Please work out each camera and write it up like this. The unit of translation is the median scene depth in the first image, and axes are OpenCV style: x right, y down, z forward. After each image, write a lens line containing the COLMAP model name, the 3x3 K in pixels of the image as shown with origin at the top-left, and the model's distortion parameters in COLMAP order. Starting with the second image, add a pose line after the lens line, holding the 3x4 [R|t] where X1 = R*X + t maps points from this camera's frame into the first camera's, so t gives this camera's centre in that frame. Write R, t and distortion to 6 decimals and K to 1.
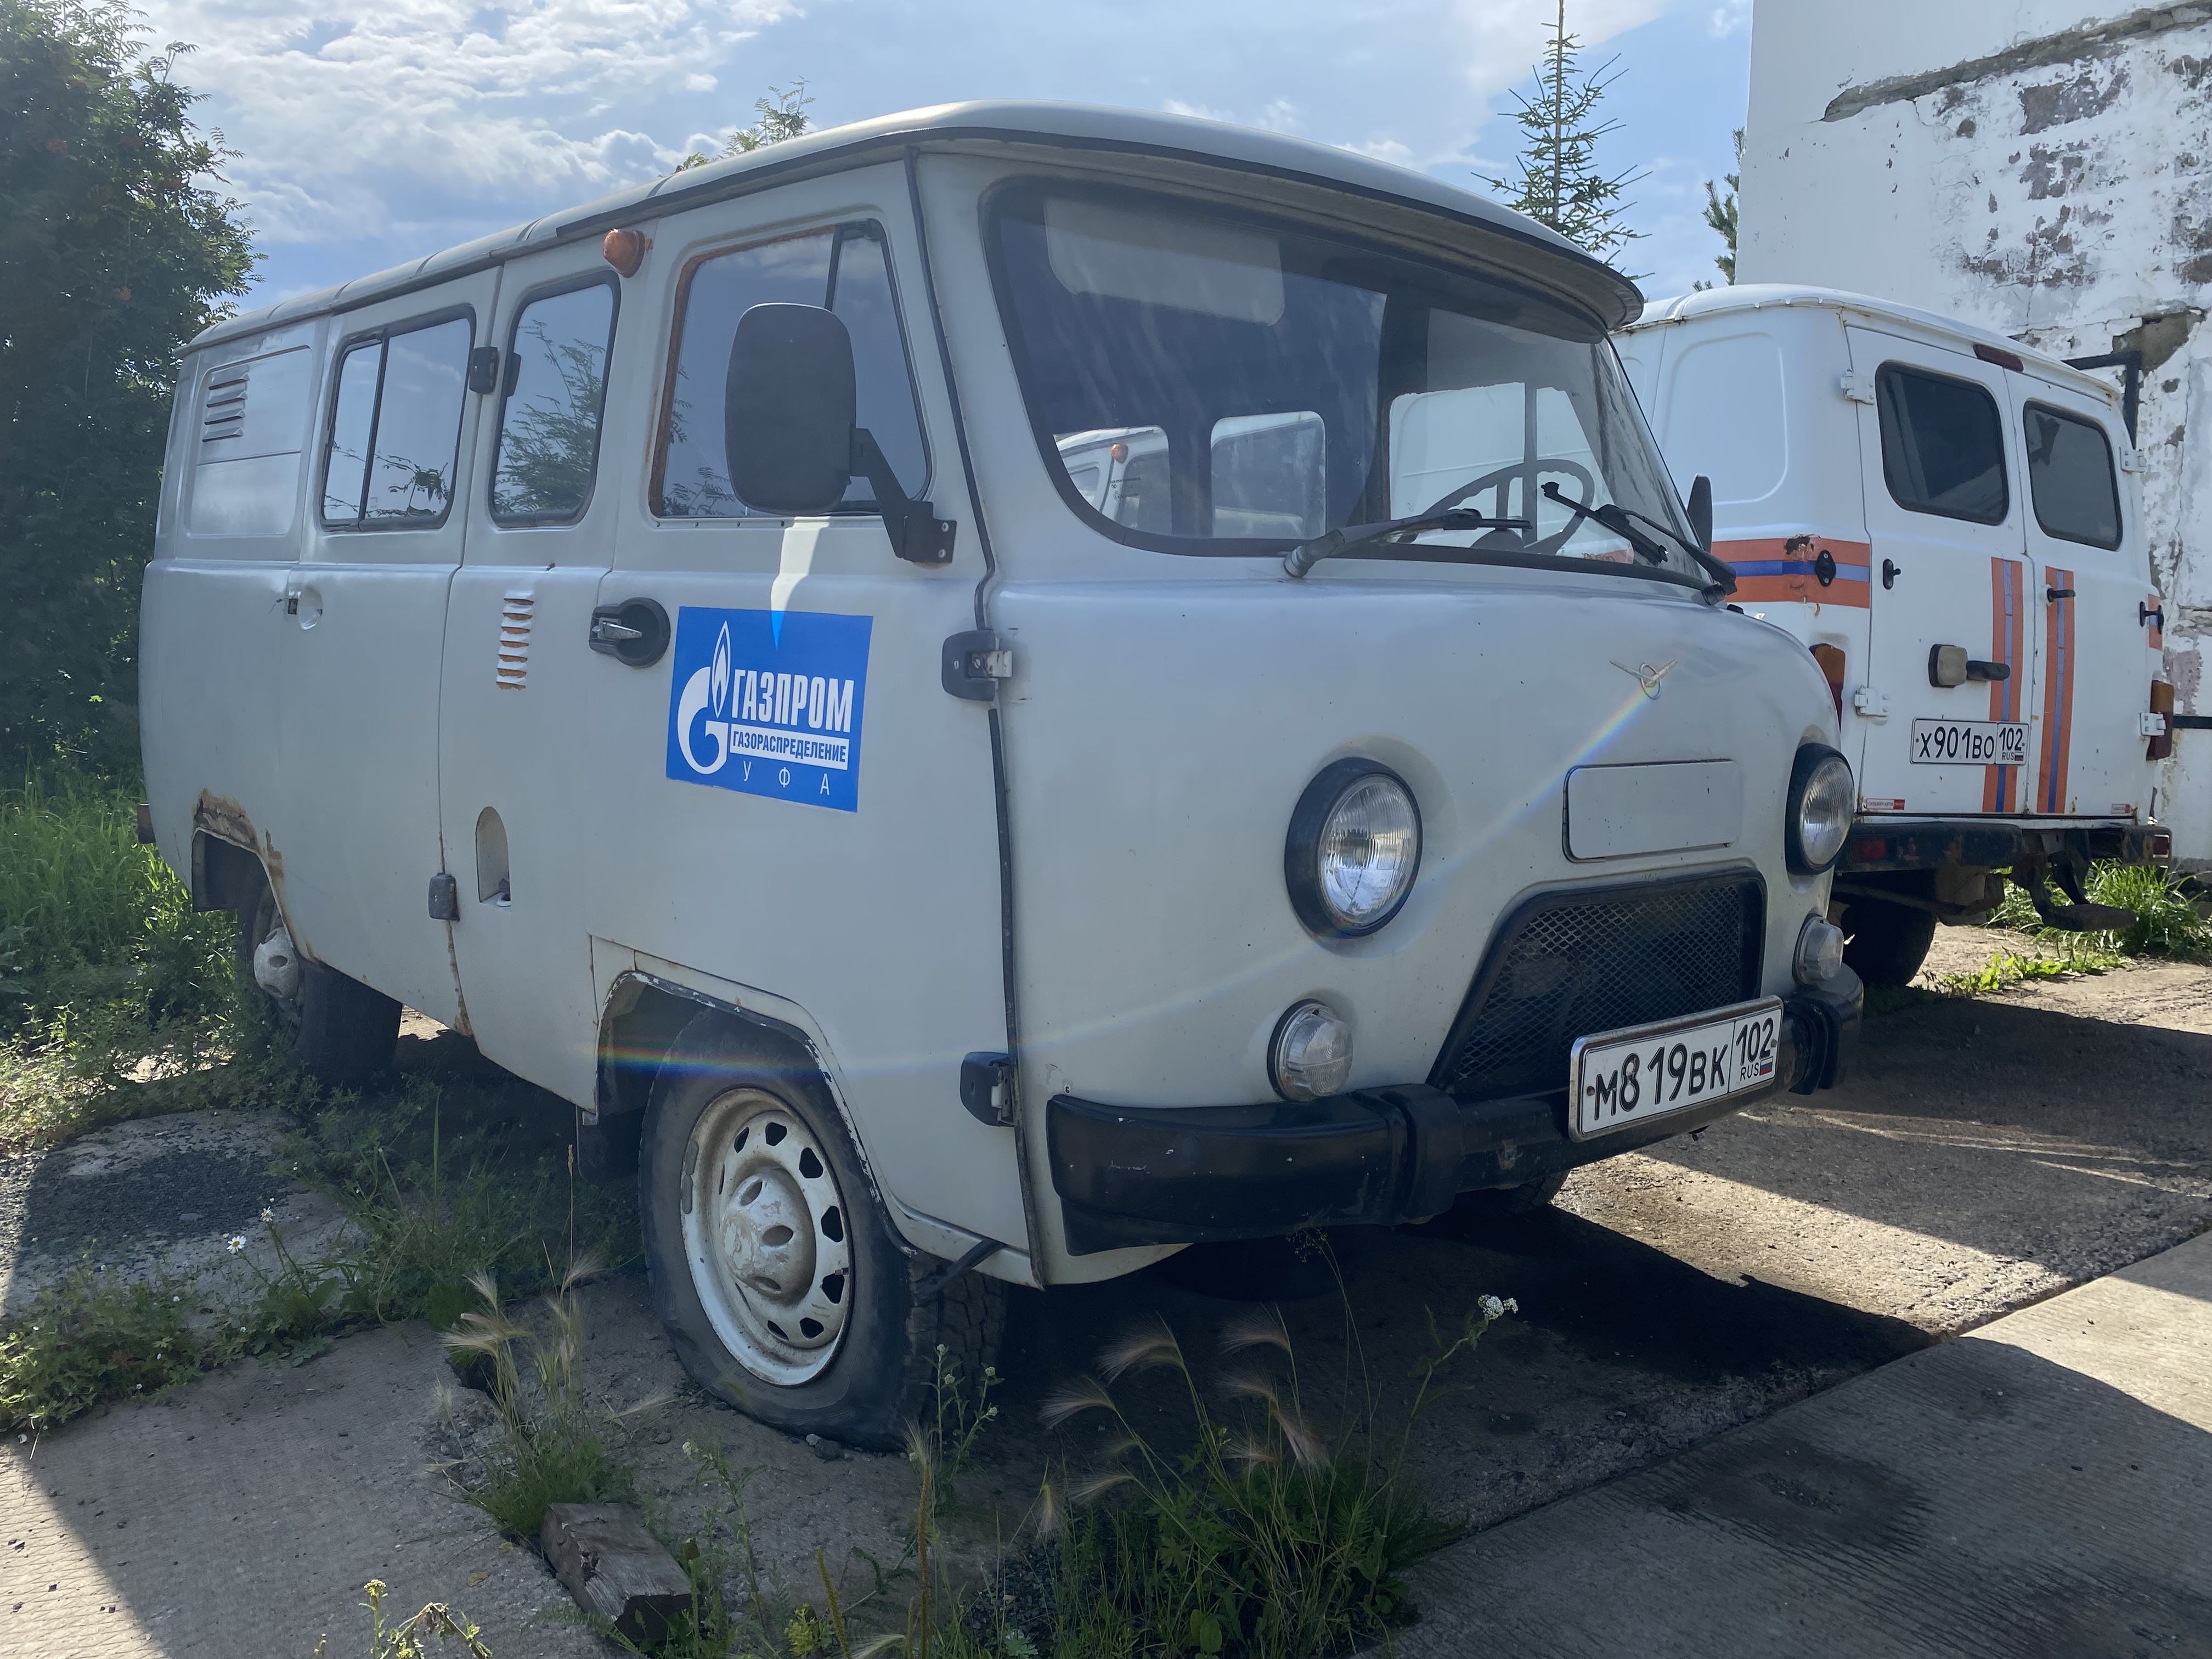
lens RADIAL K [[1747.5, 0, 1106.0], [0, 1747.5, 829.5], [0, 0, 1]] dist [0.004506, -0.022592]
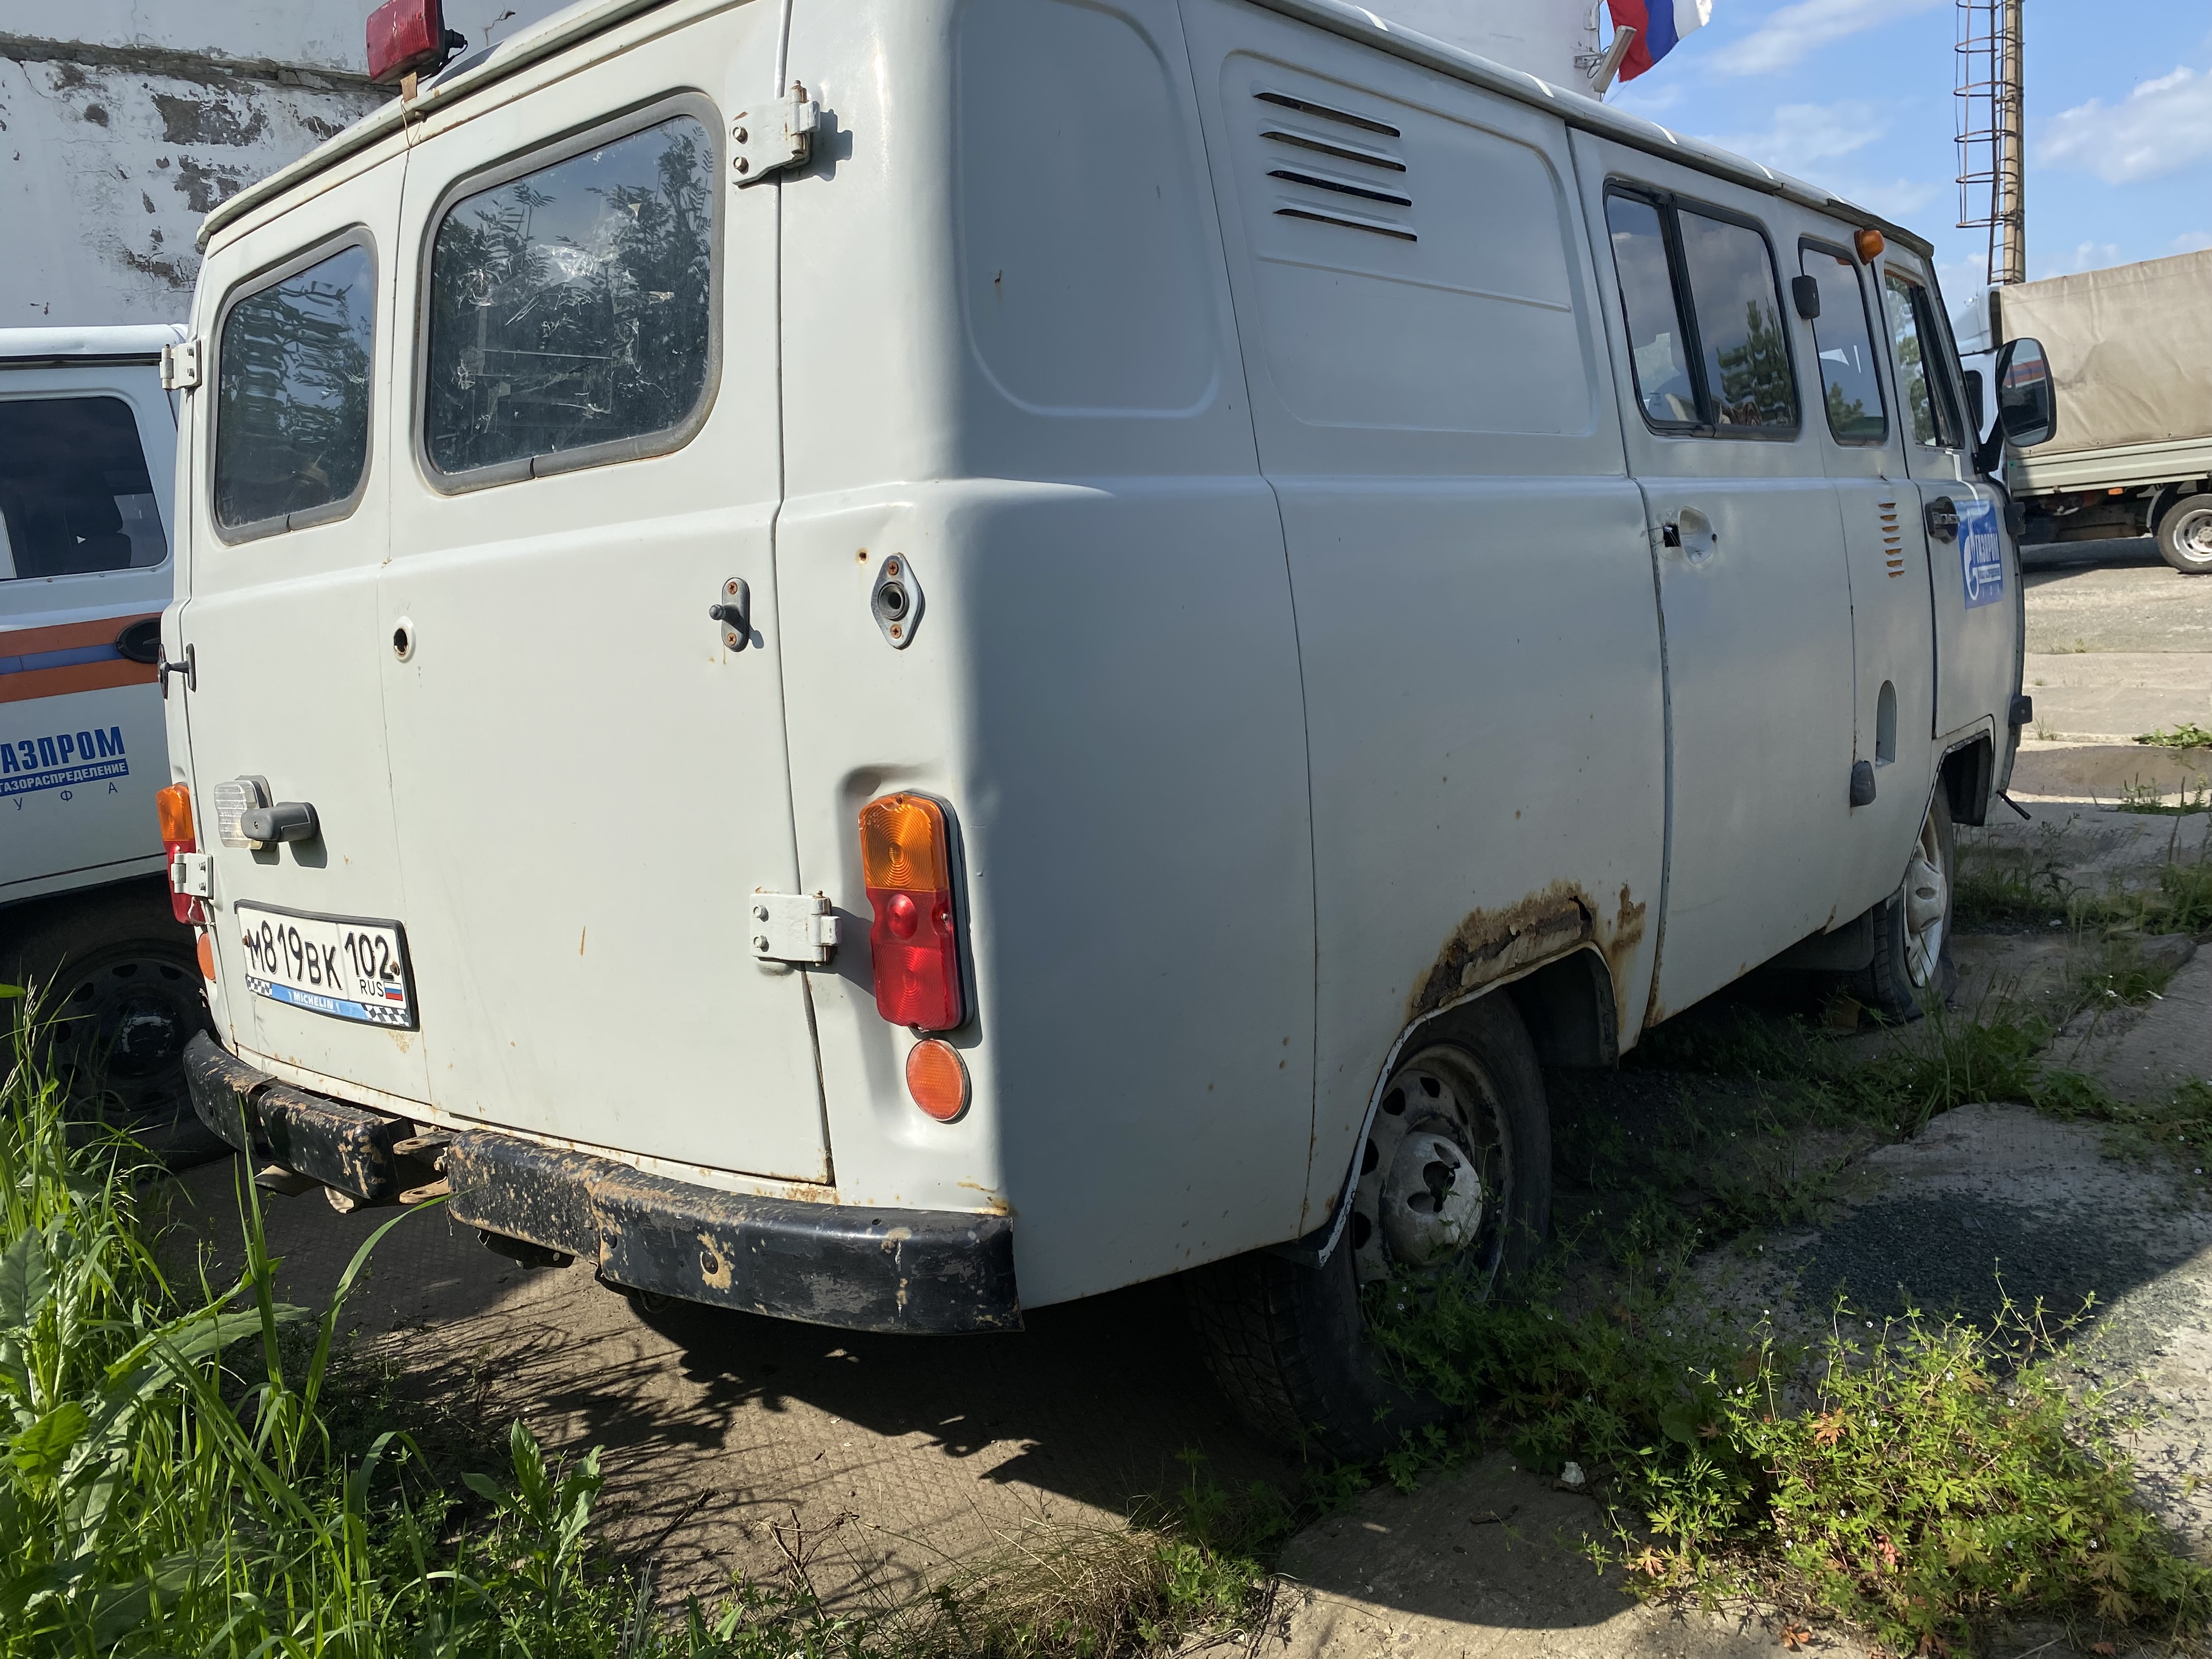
lens RADIAL K [[1747.5, 0, 1106.0], [0, 1747.5, 829.5], [0, 0, 1]] dist [0.004506, -0.022592]
pose [[-0.157828, -0.143598, 0.976970, -0.587439], [0.188136, 0.966874, 0.172507, -0.089237], [-0.969379, 0.211029, -0.125584, 0.687012]]
